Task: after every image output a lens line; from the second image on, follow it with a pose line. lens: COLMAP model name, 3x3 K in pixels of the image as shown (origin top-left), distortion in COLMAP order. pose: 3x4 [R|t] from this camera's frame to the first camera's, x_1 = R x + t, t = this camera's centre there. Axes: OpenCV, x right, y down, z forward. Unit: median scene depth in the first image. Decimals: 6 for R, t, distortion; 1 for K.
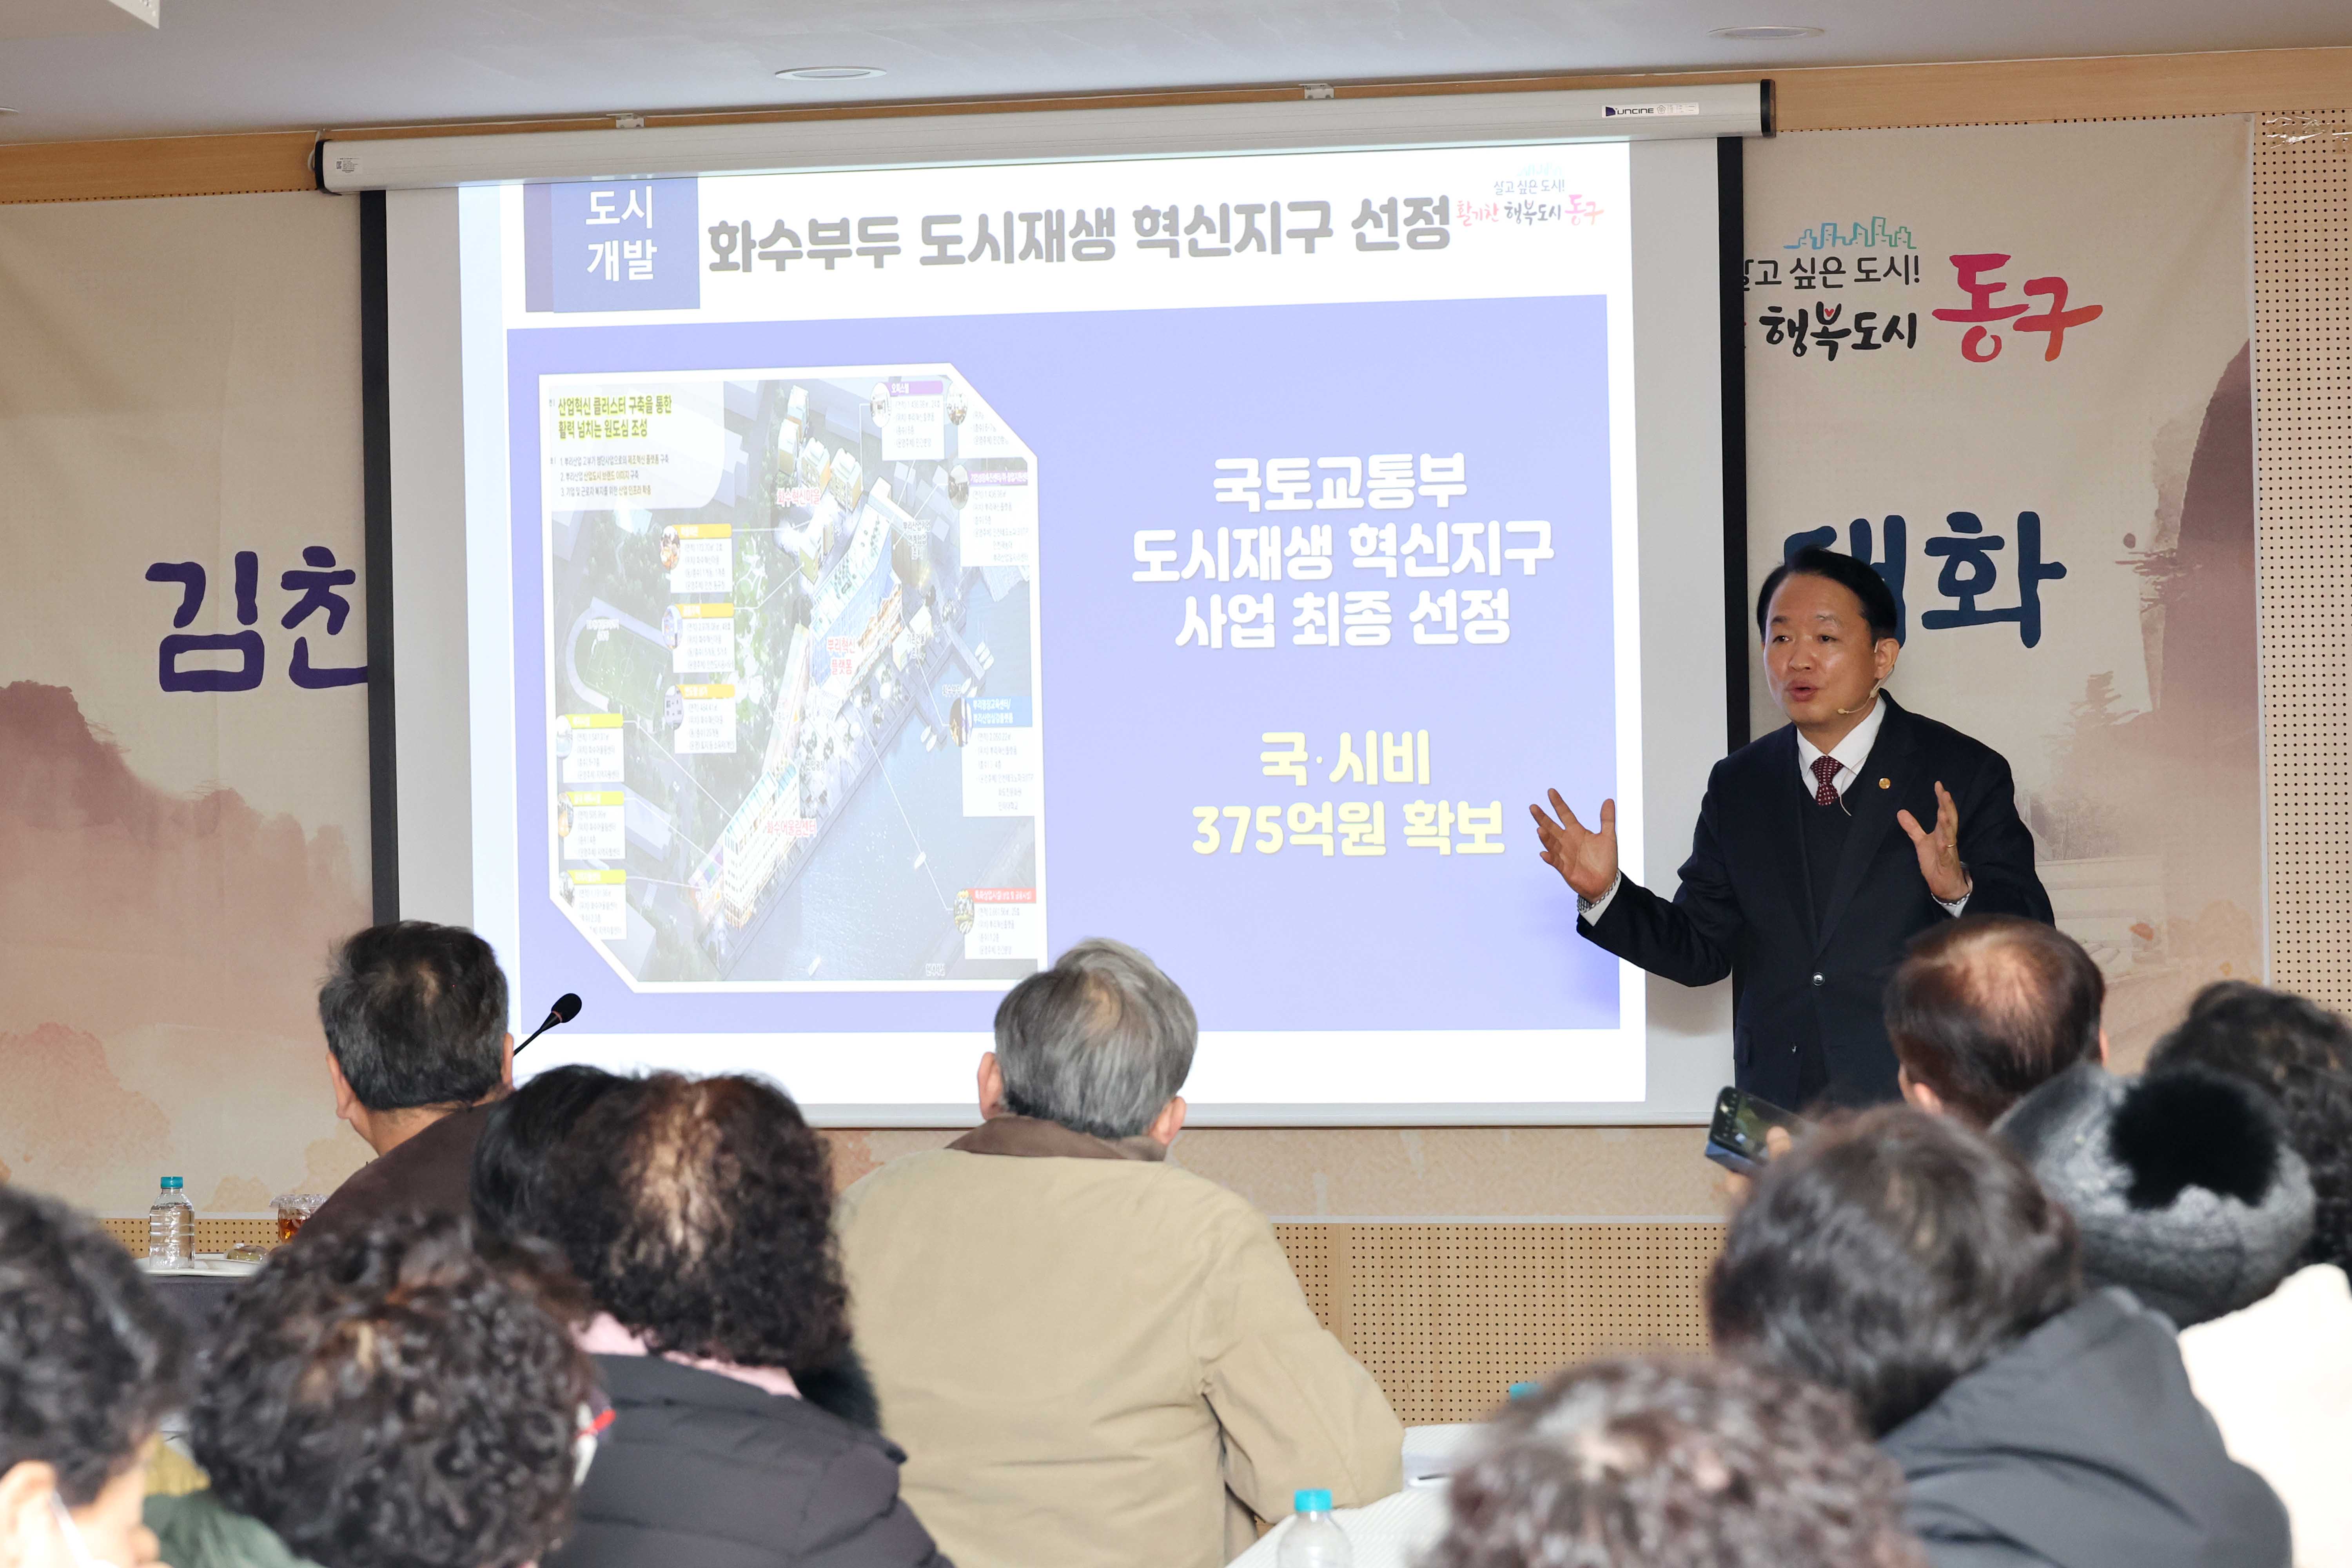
lens RADIAL K [[5452.6, 0, 1271.9], [0, 5452.6, 630.9], [0, 0, 1]] dist [-0.129335, 0.000000]
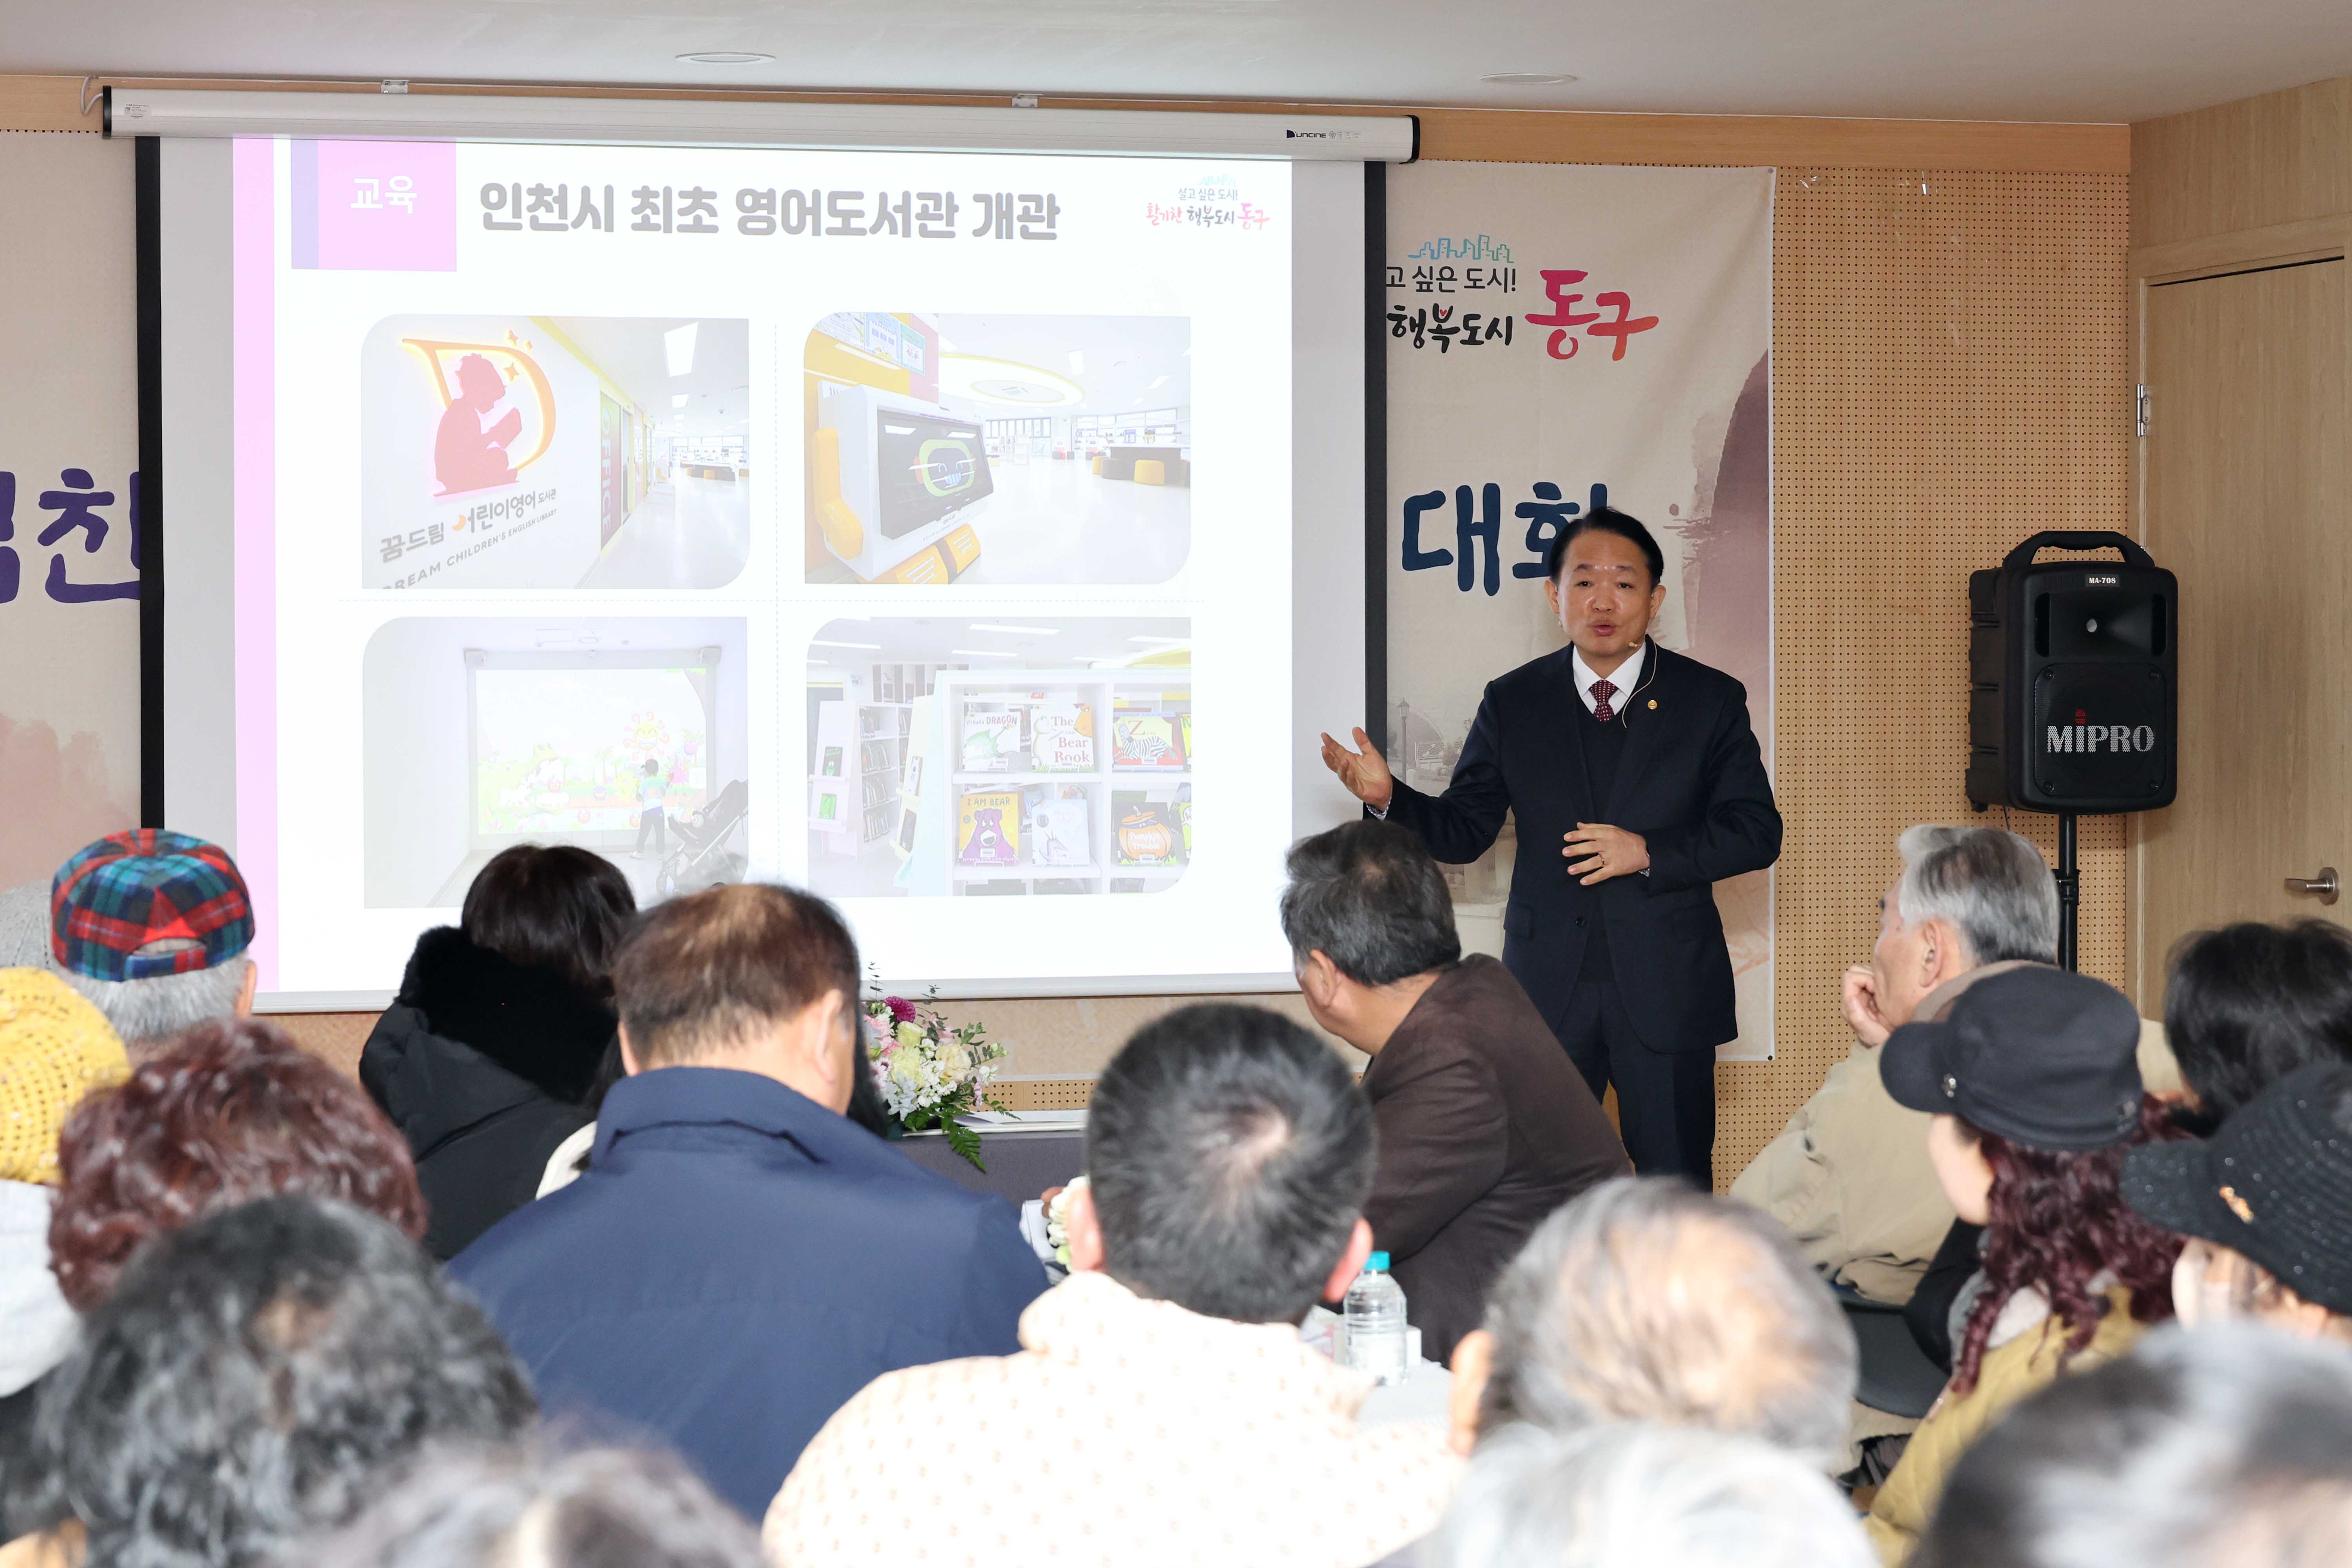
lens RADIAL K [[4655.8, 0, 1190.6], [0, 4655.8, 779.4], [0, 0, 1]] dist [-0.027336, 0.000000]
pose [[0.908718, 0.003504, 0.417396, -0.377544], [-0.018988, 0.999277, 0.032950, 0.011677], [-0.416978, -0.037868, 0.908127, 0.085675]]
